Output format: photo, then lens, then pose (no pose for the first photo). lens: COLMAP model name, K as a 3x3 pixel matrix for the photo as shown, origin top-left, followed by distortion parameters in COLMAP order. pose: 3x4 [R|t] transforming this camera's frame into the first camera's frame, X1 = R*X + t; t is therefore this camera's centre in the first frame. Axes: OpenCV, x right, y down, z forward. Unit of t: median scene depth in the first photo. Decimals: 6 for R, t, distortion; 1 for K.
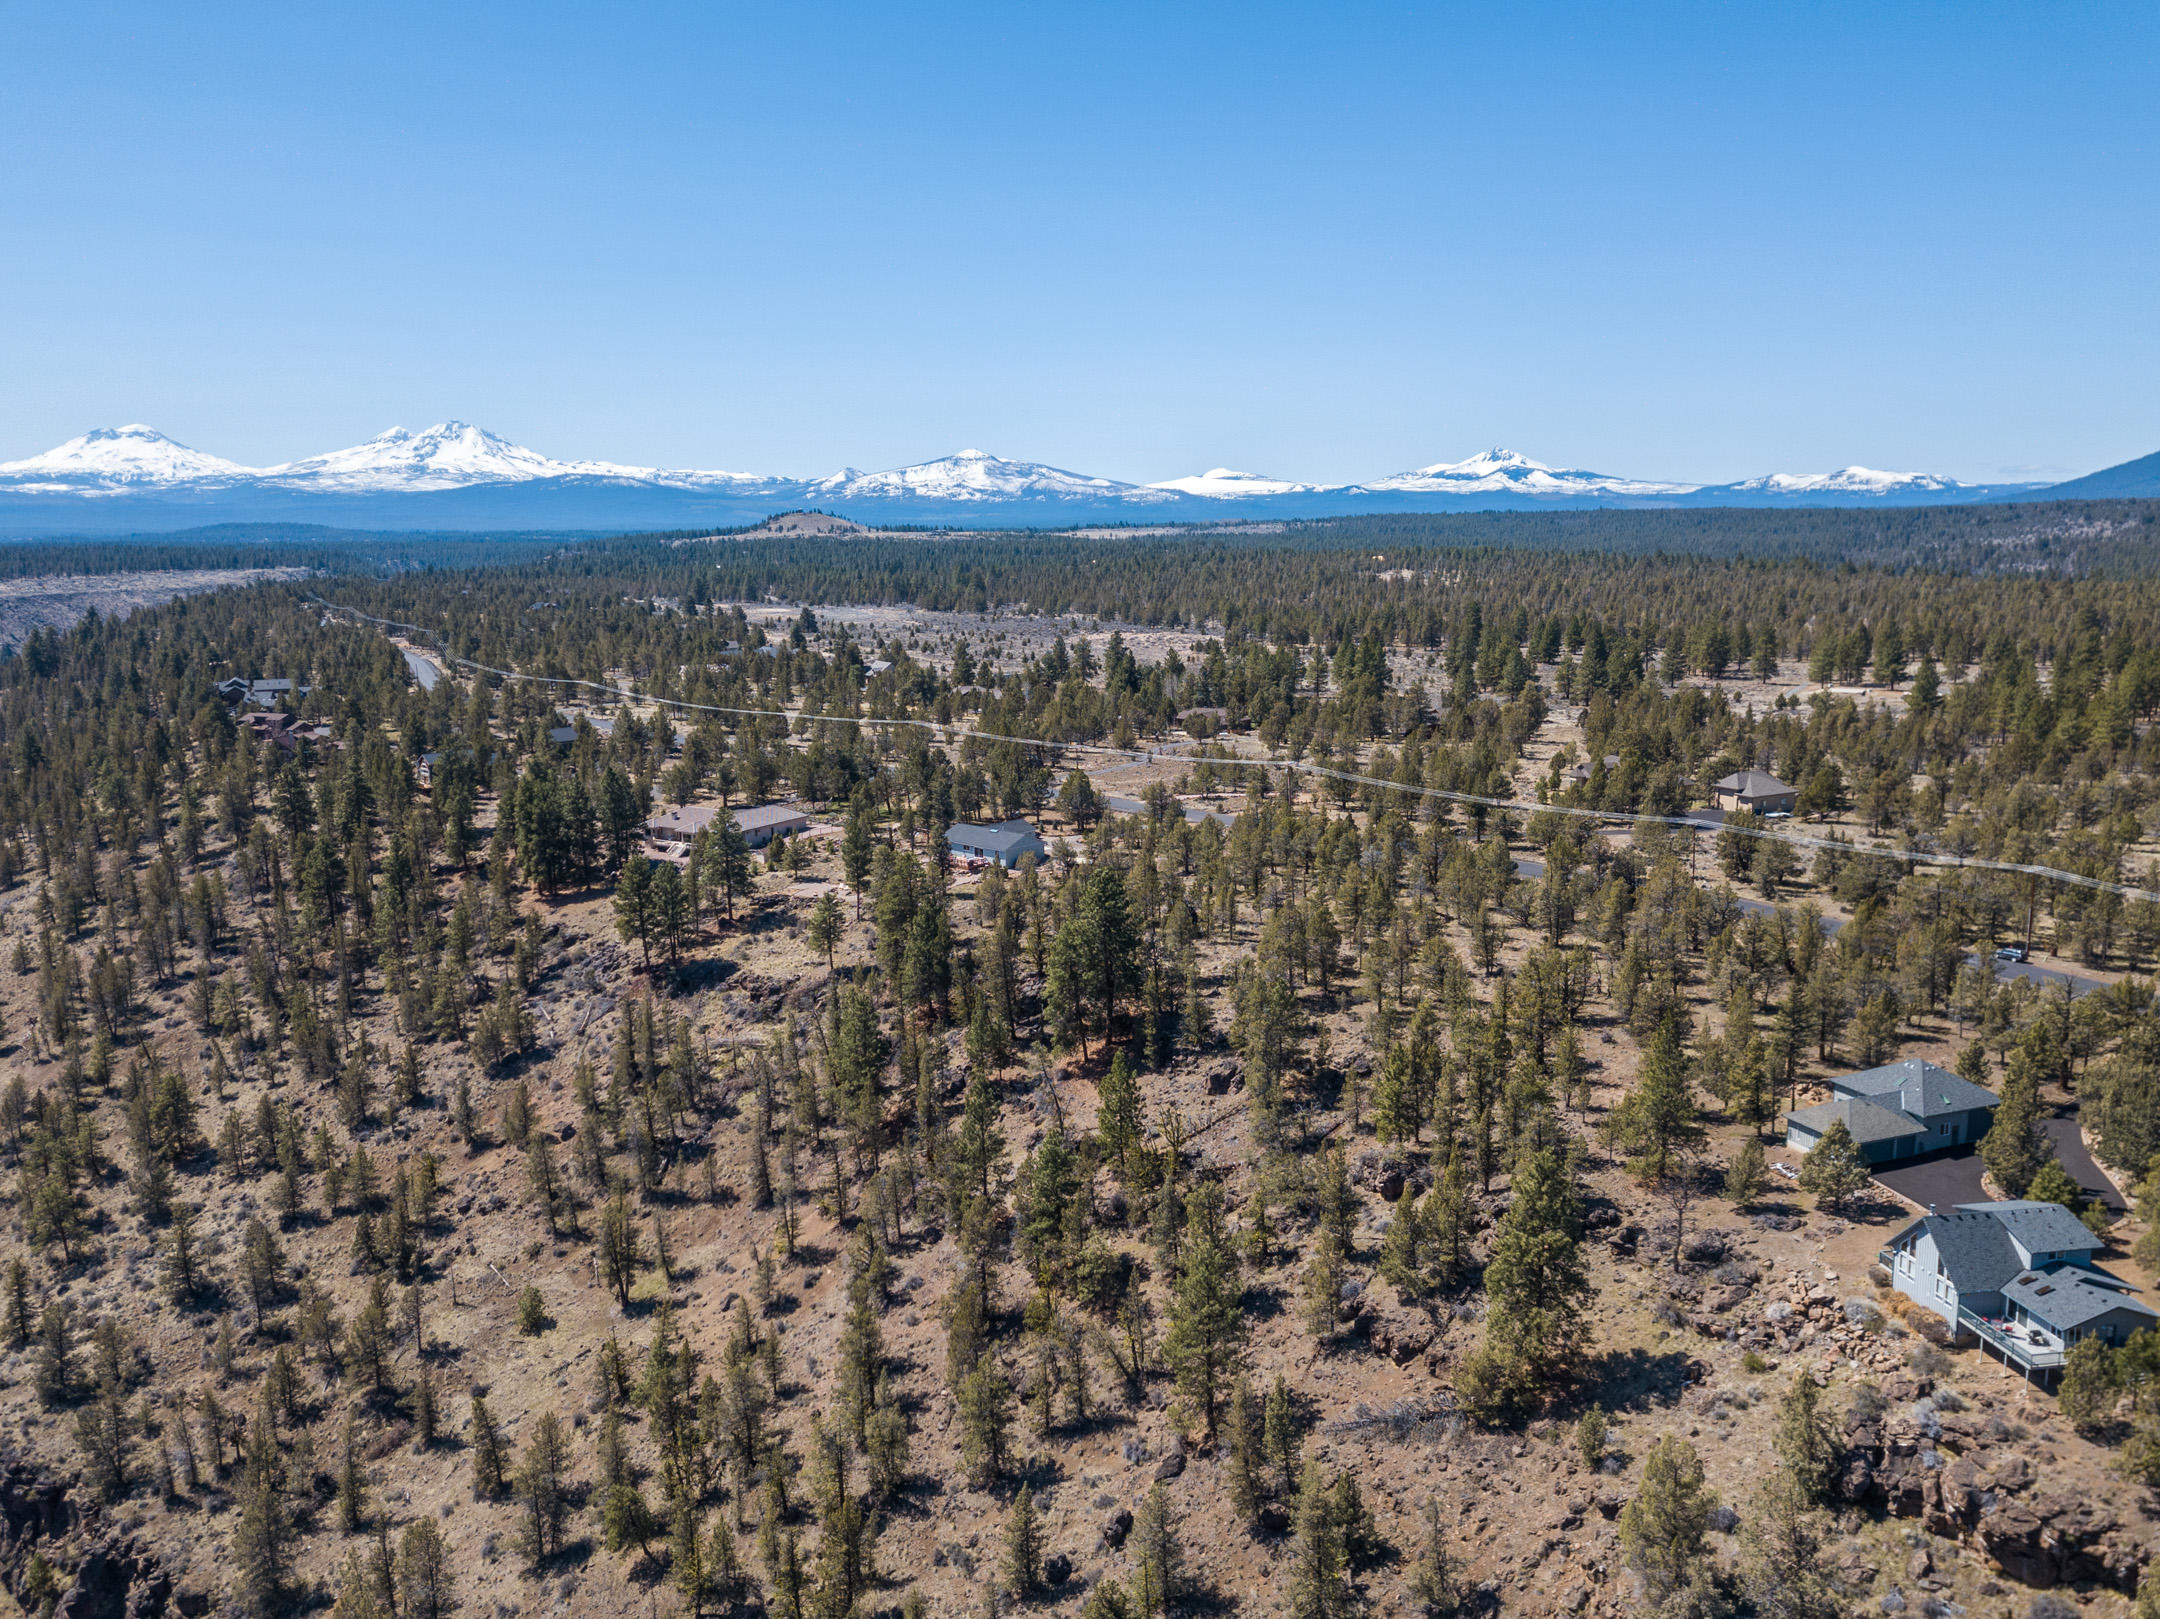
lens RADIAL K [[1657.9, 0, 1084.4], [0, 1657.9, 840.7], [0, 0, 1]] dist [0.042048, -0.006867]
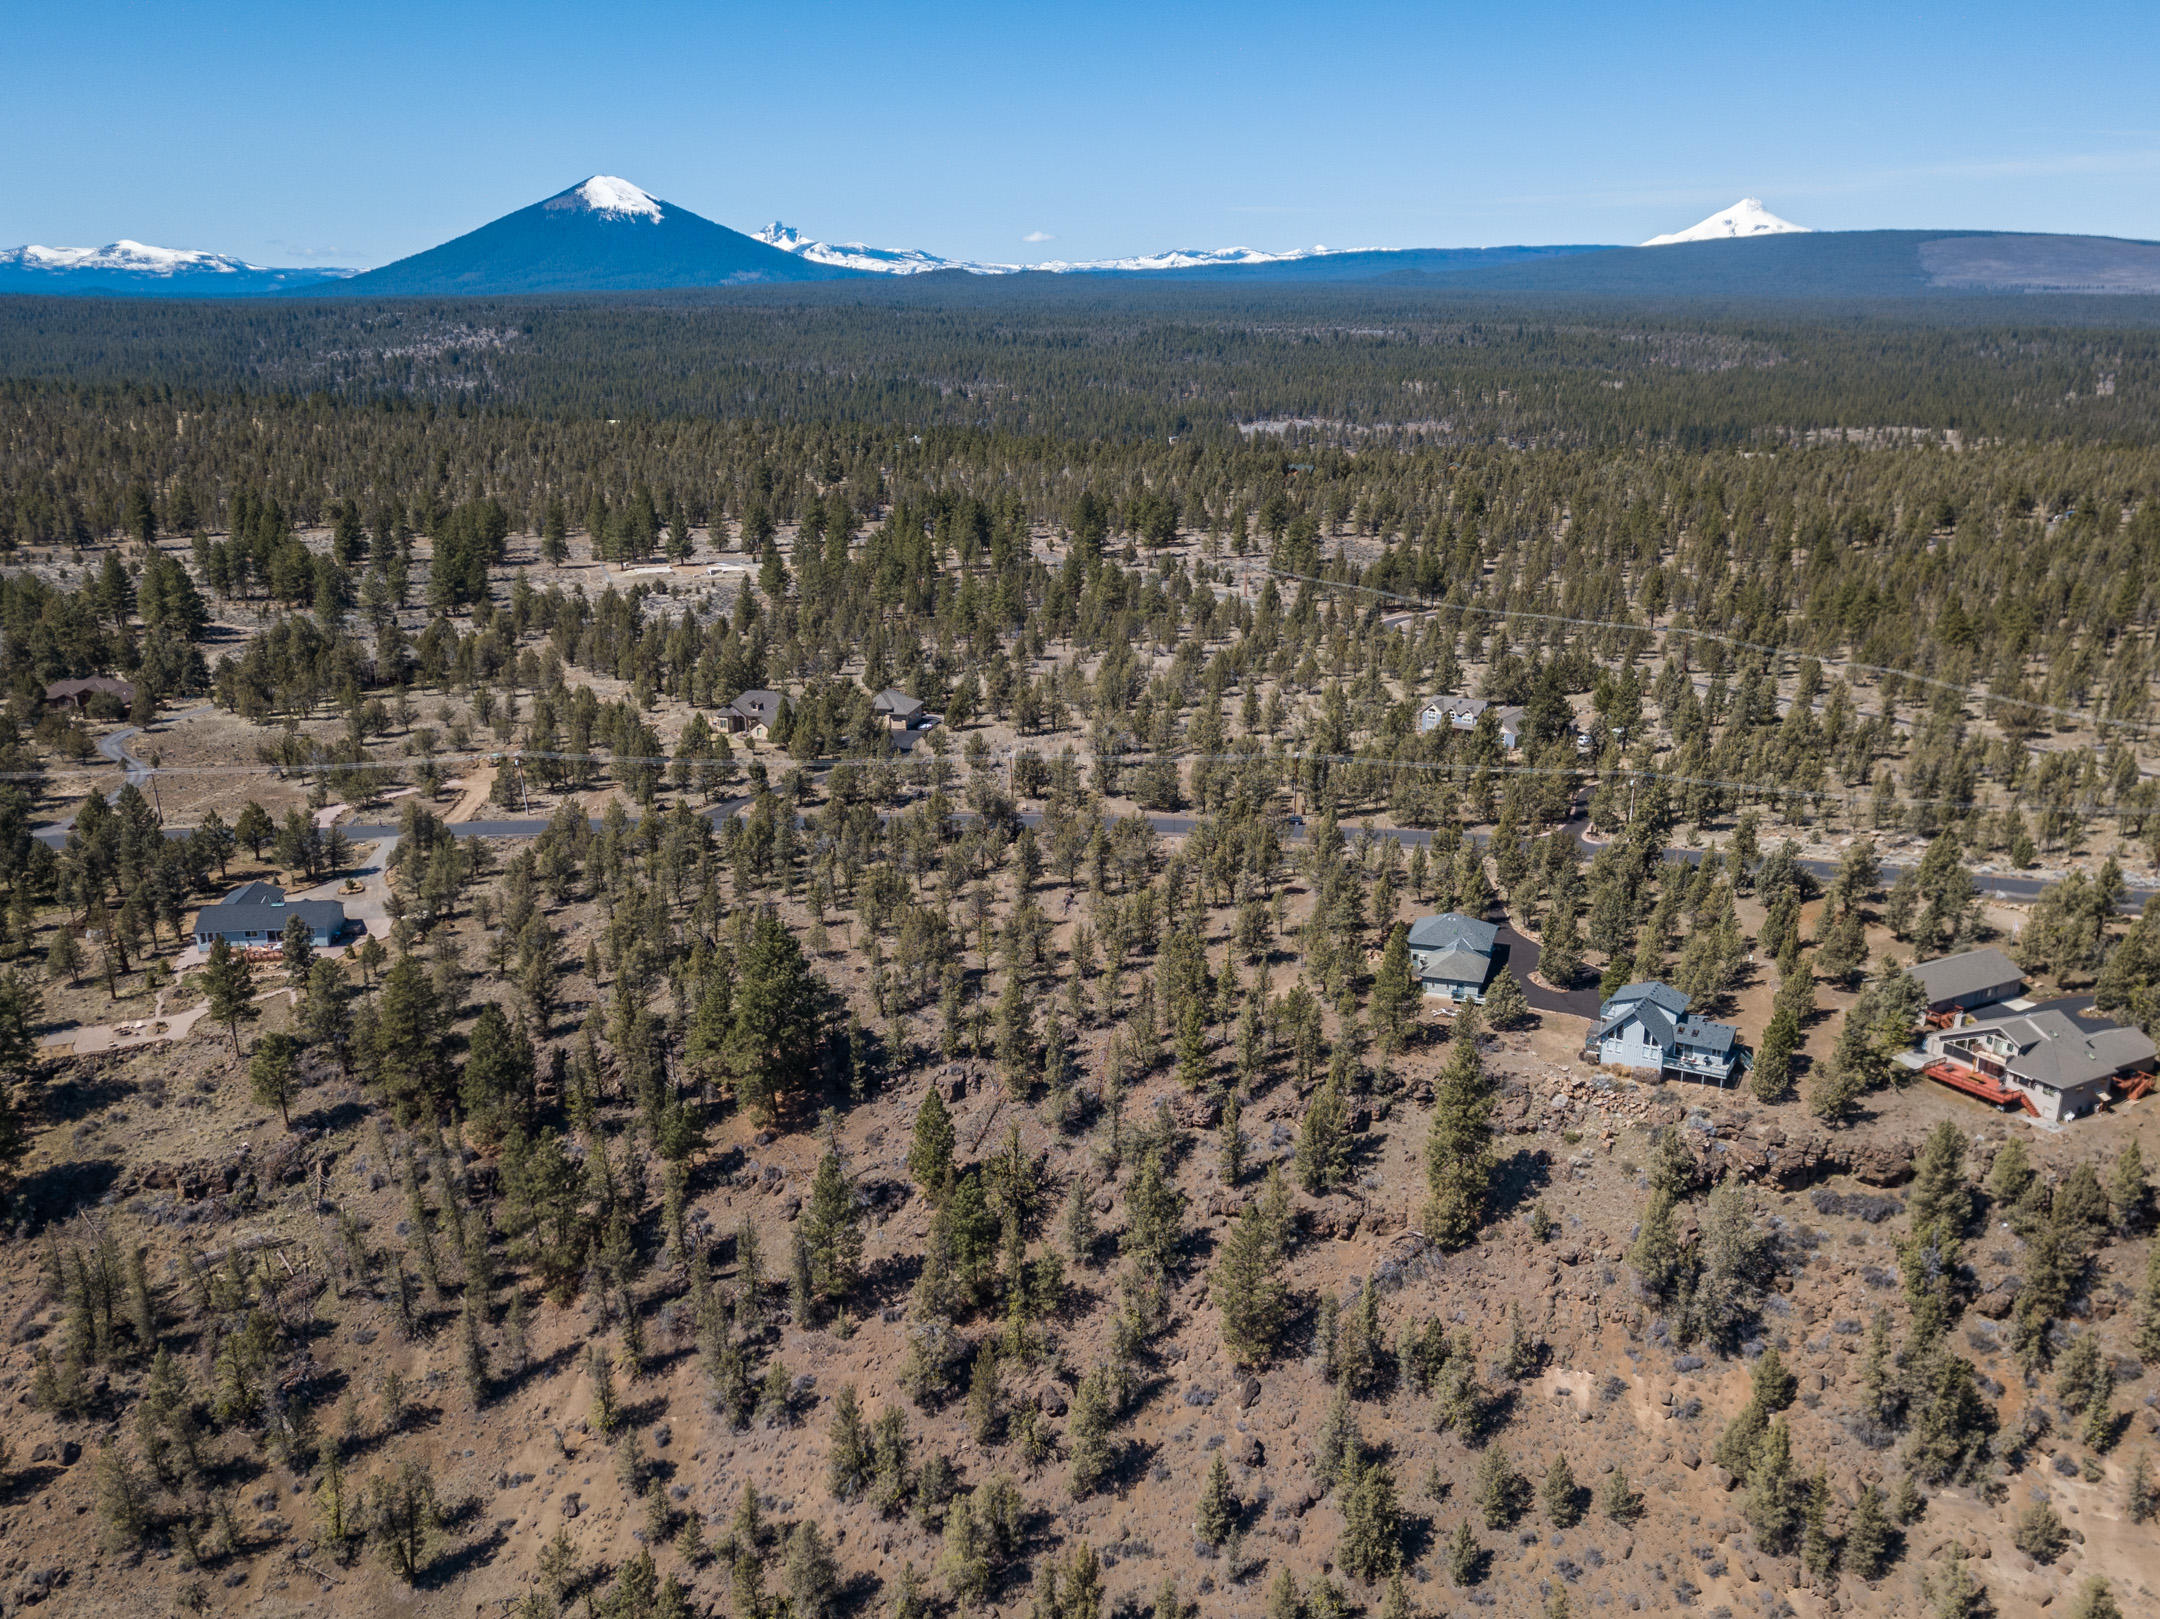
lens RADIAL K [[1875.8, 0, 1082.5], [0, 1875.8, 824.2], [0, 0, 1]] dist [0.033035, 0.024339]
pose [[0.636664, -0.202686, 0.744028, -0.617896], [0.142721, 0.979142, 0.144609, -0.156029], [-0.757819, 0.014121, 0.652312, 0.124391]]
